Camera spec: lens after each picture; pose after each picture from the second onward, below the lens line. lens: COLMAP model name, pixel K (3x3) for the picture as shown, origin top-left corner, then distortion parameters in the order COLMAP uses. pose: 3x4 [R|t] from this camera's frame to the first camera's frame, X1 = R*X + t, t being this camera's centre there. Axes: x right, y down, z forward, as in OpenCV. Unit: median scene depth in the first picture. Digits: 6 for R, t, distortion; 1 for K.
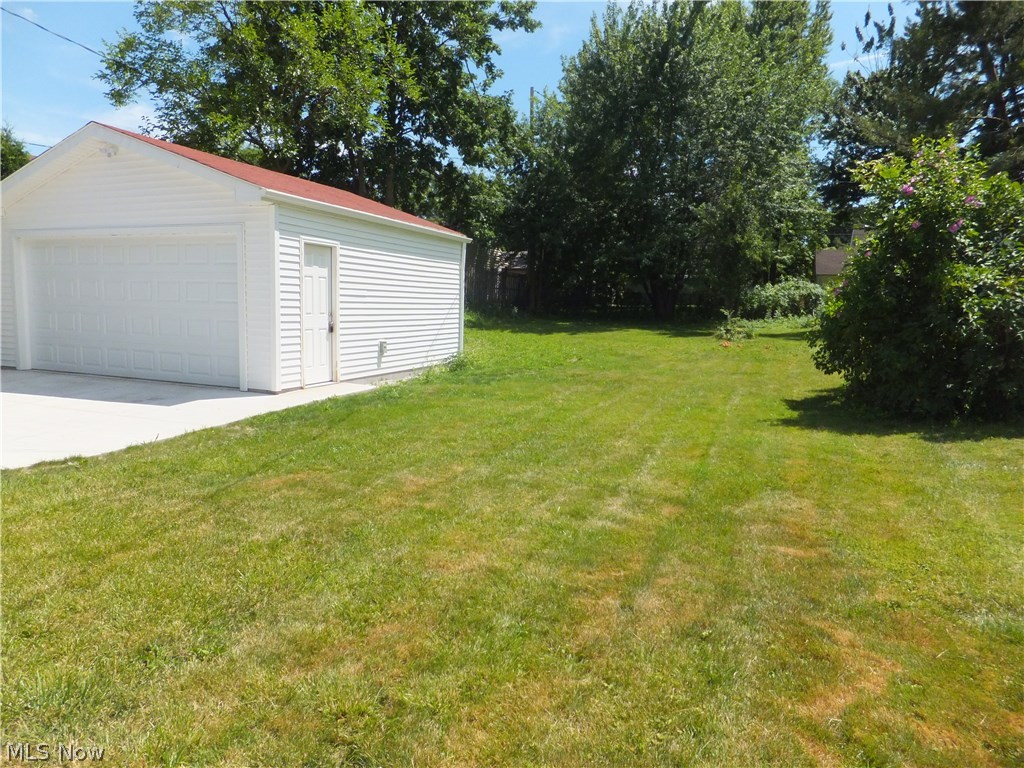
lens RADIAL K [[684.5, 0, 512.0], [0, 684.5, 384.0], [0, 0, 1]] dist [-0.025569, 0.002348]
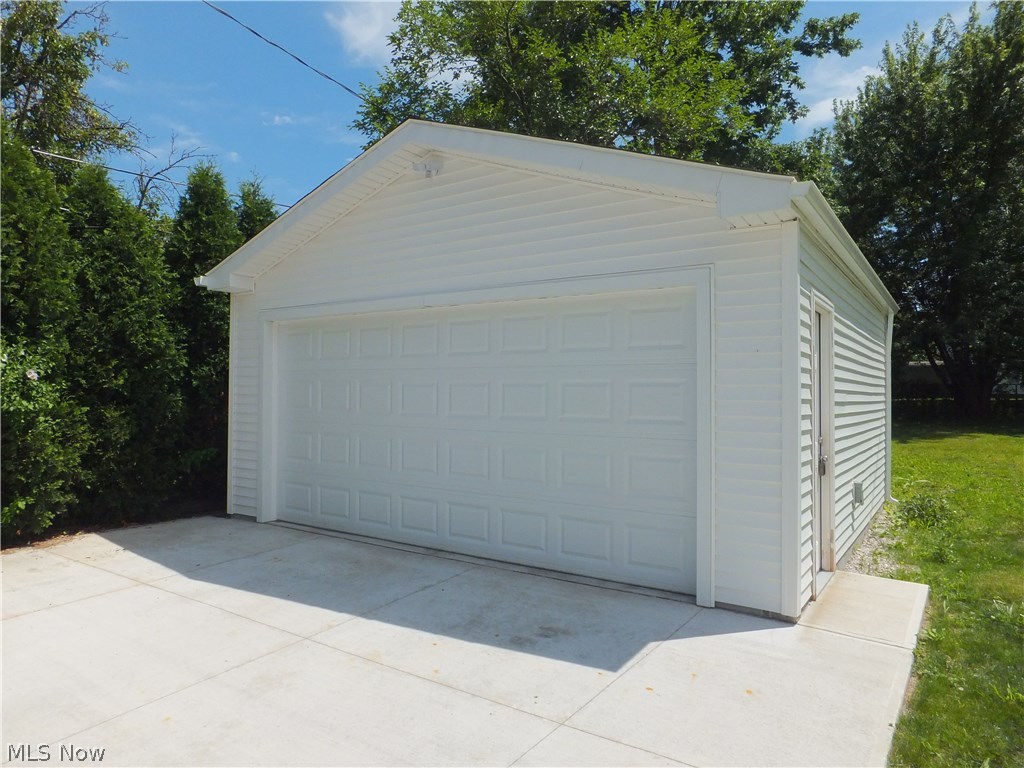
lens RADIAL K [[684.5, 0, 512.0], [0, 684.5, 384.0], [0, 0, 1]] dist [-0.025569, 0.002348]
pose [[0.975951, -0.021406, -0.216937, -0.265532], [-0.008433, 0.990715, -0.135696, -0.050020], [0.217827, 0.134262, 0.966708, 0.307886]]
